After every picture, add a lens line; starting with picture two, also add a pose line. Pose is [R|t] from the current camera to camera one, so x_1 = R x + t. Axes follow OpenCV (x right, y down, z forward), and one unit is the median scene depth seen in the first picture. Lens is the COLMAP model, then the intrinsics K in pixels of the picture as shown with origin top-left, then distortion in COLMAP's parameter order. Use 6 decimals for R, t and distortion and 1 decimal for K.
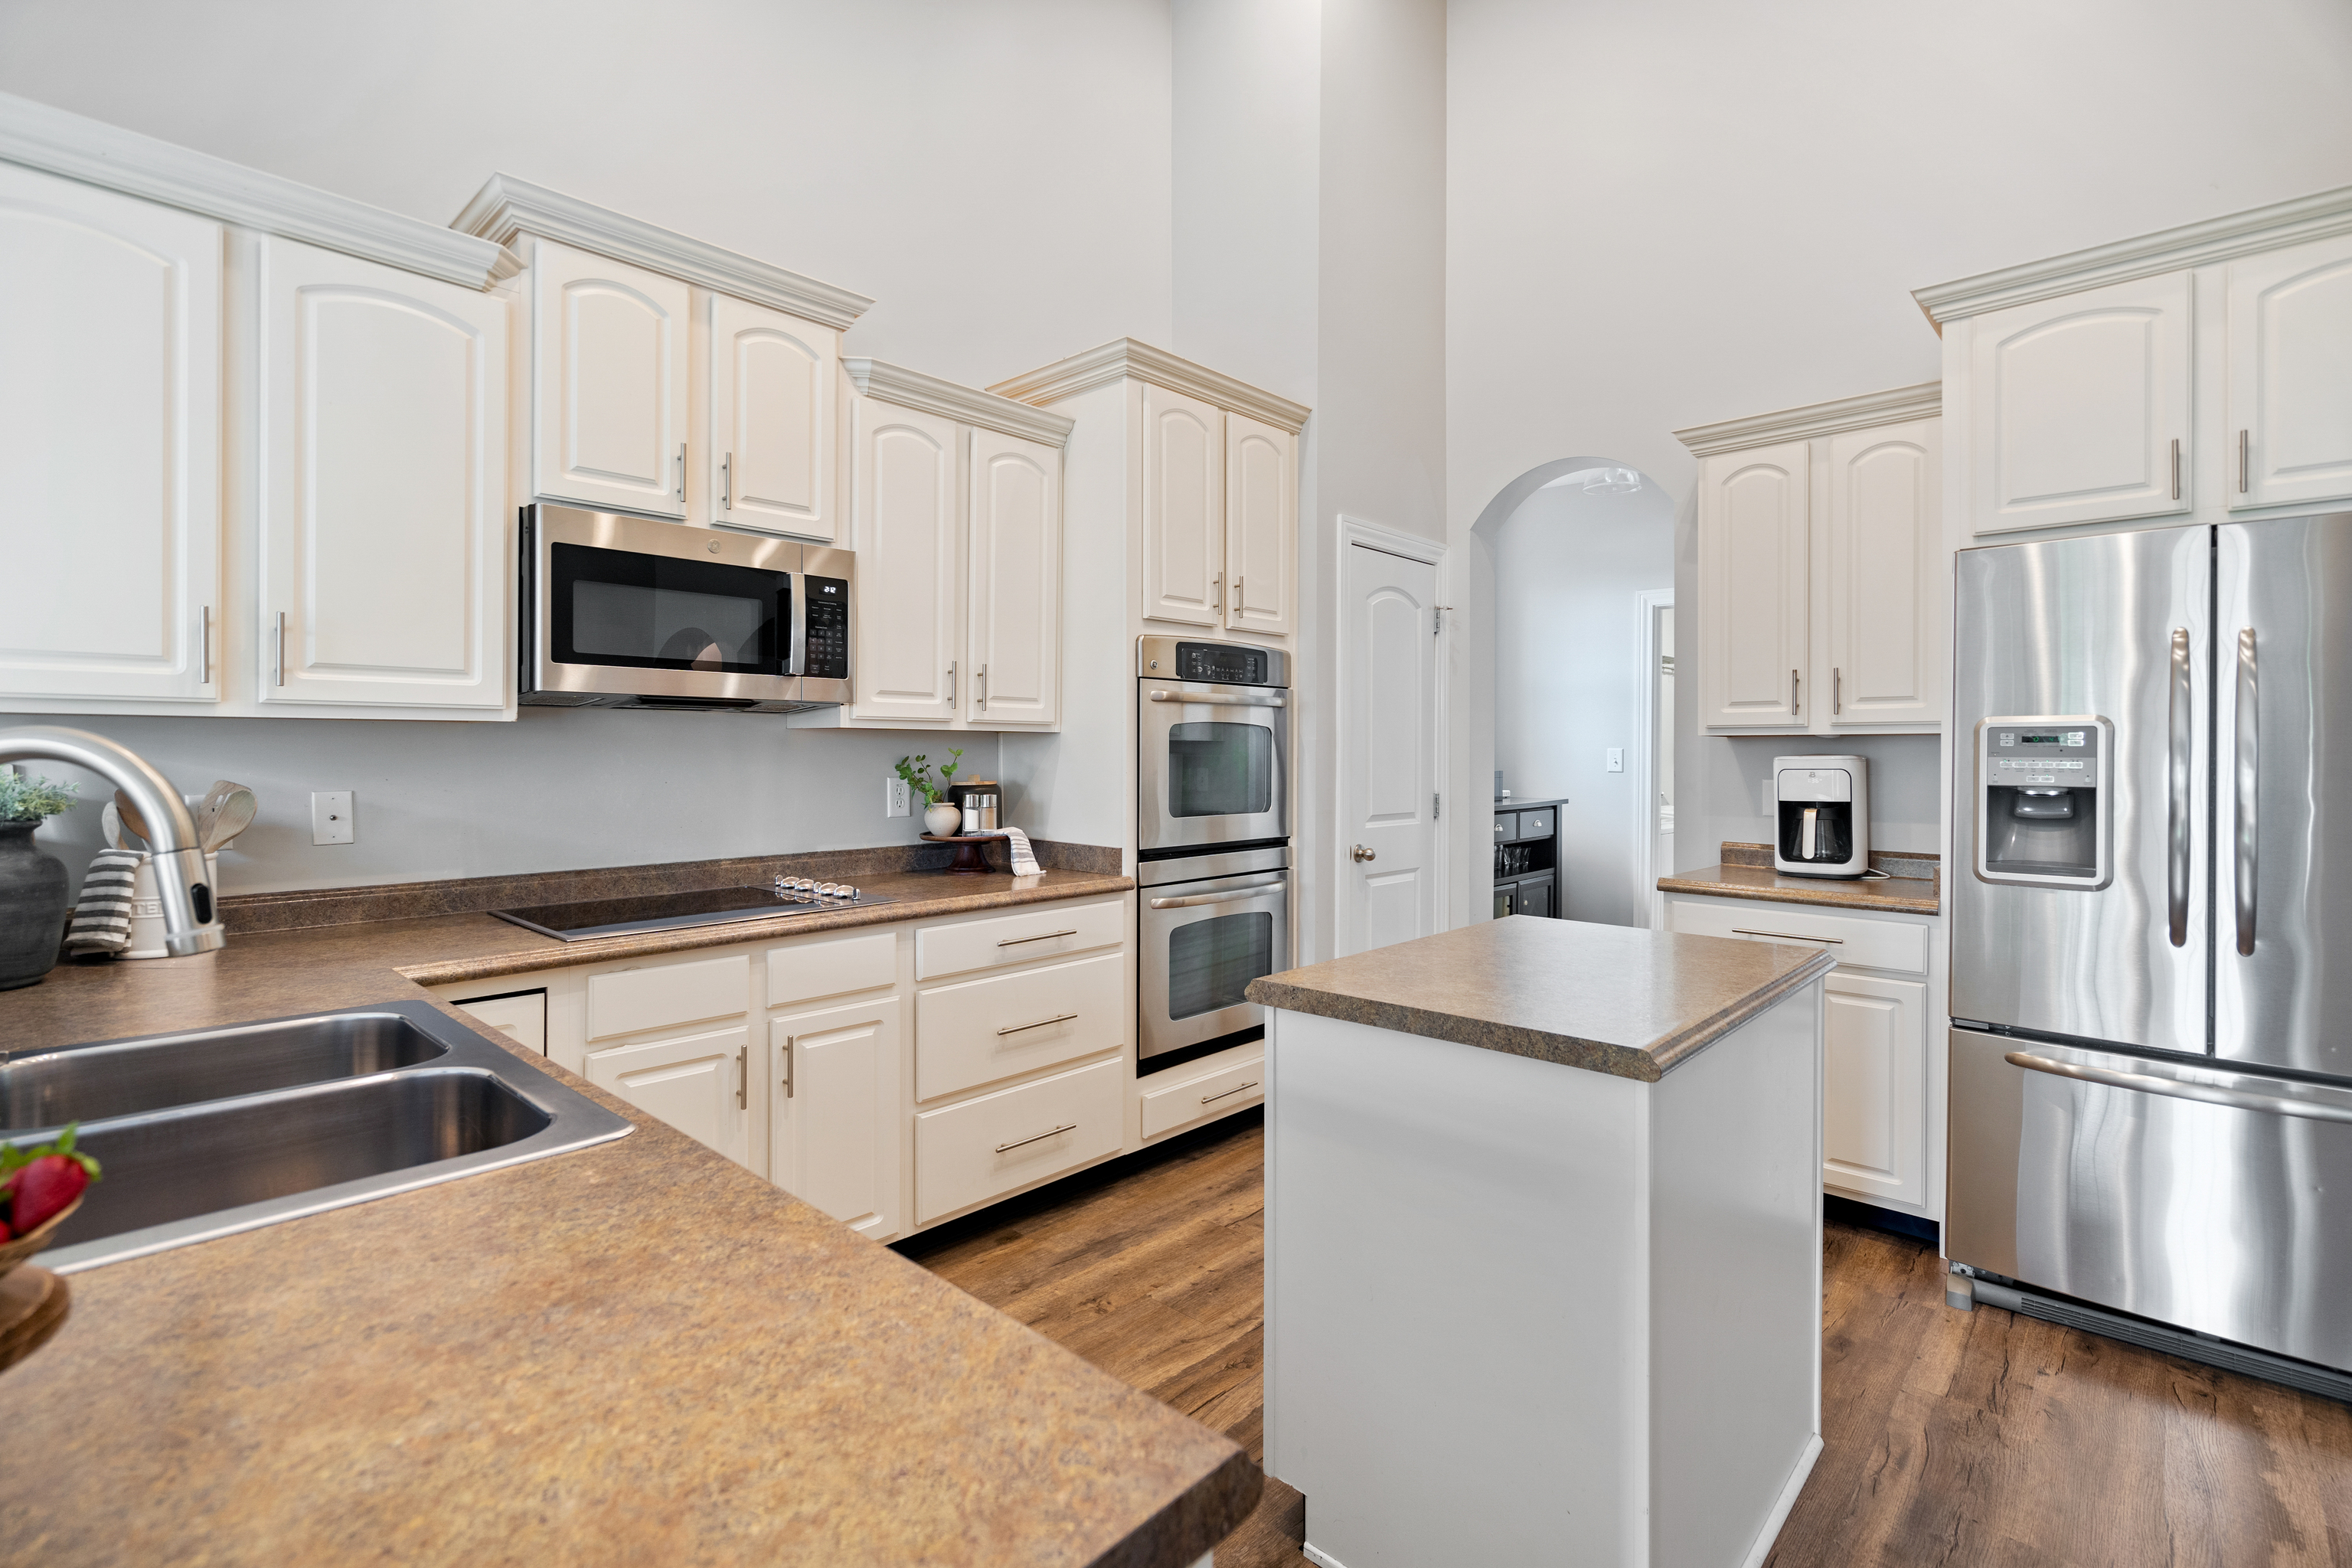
lens RADIAL K [[1086.4, 0, 1177.7], [0, 1086.4, 761.7], [0, 0, 1]] dist [0.000384, 0.000020]
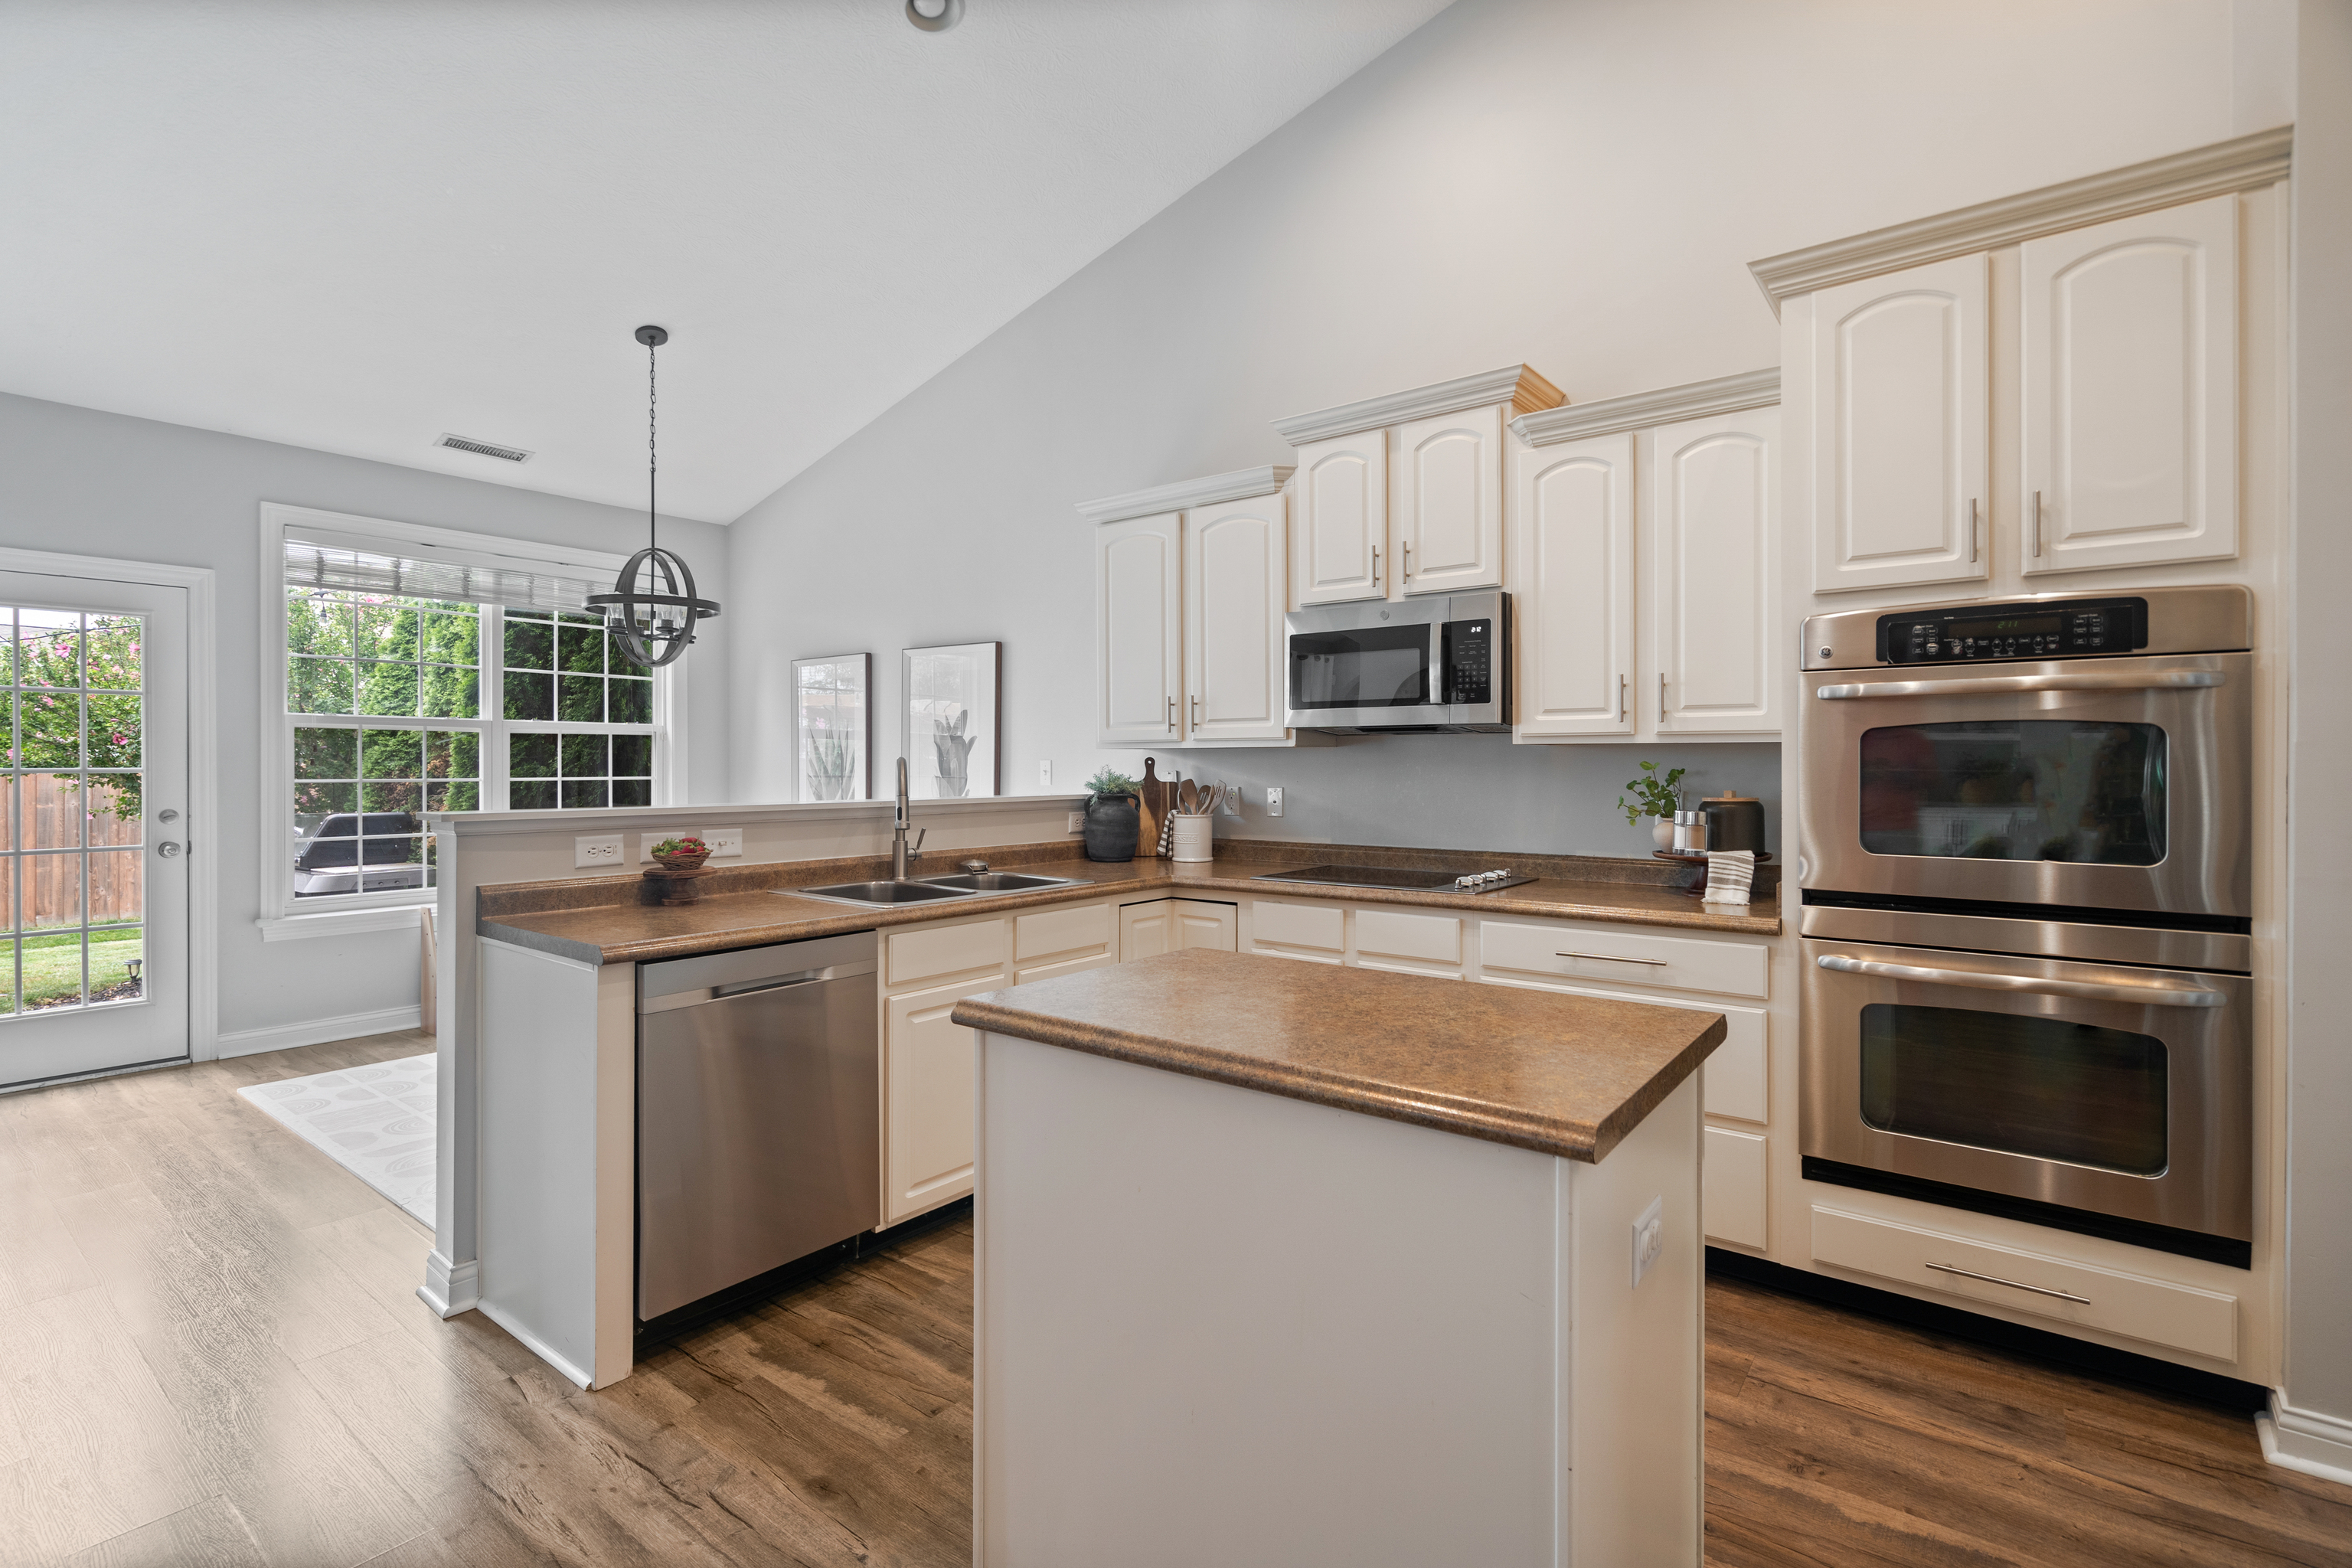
lens RADIAL K [[1086.4, 0, 1178.6], [0, 1086.4, 774.3], [0, 0, 1]] dist [0.000384, 0.000020]
pose [[0.102116, 0.003163, -0.994767, 0.792129], [-0.014403, 0.999895, 0.001701, 0.003617], [0.994668, 0.014154, 0.102151, 0.524689]]
